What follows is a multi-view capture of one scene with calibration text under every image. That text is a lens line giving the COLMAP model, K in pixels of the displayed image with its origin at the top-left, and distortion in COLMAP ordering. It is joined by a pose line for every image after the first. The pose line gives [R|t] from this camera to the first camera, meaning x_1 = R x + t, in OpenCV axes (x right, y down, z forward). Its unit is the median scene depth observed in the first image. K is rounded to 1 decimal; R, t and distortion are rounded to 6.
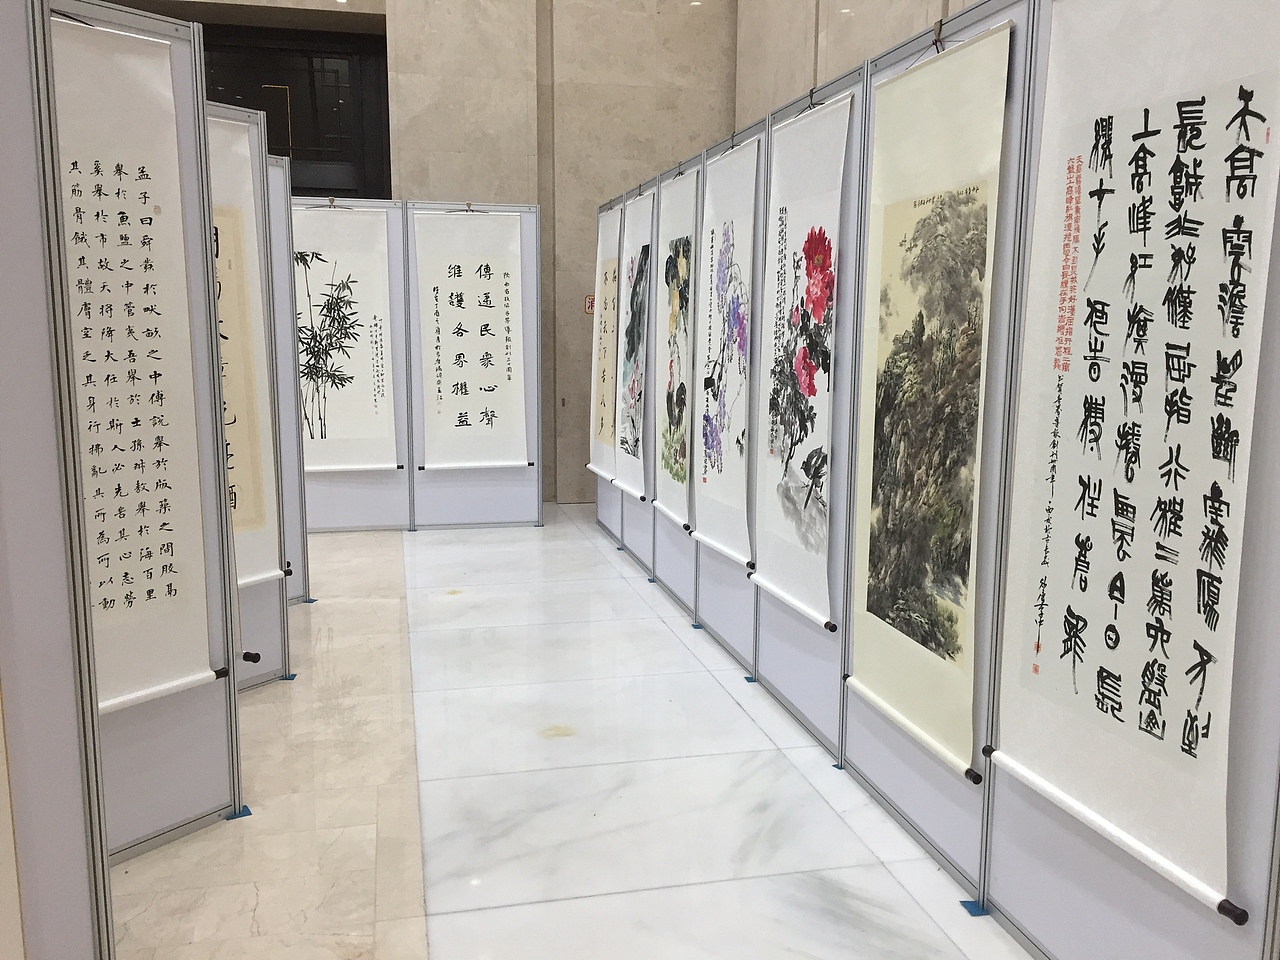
lens RADIAL K [[1102.3, 0, 648.2], [0, 1102.3, 483.5], [0, 0, 1]] dist [0.069583, -0.077740]
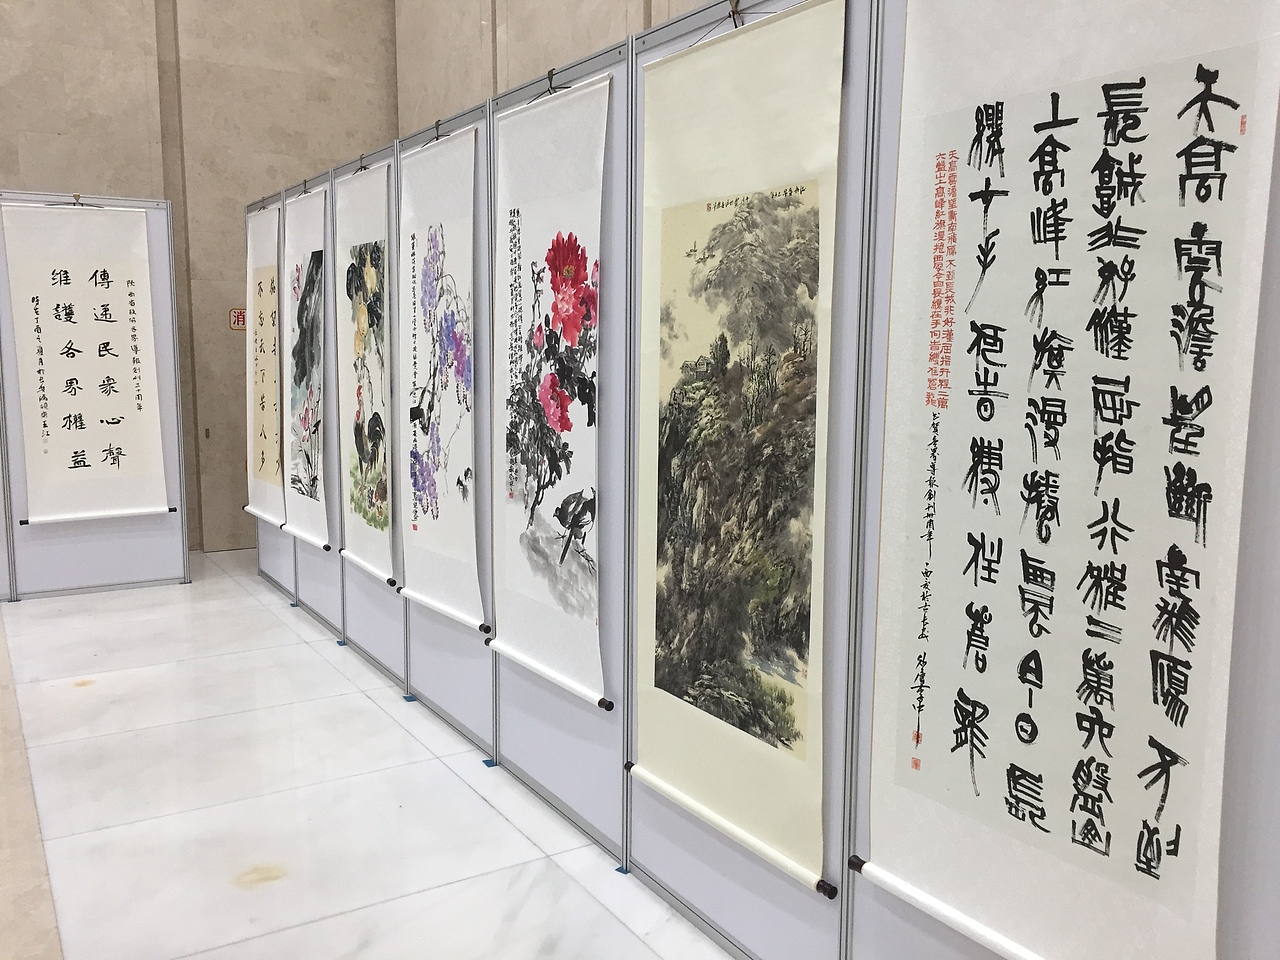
lens RADIAL K [[1102.3, 0, 648.3], [0, 1102.3, 477.2], [0, 0, 1]] dist [0.069583, -0.077740]
pose [[0.947834, -0.042348, 0.315940, -0.072464], [0.048177, 0.998782, -0.010659, -0.037659], [-0.315104, 0.025324, 0.948719, 0.208968]]
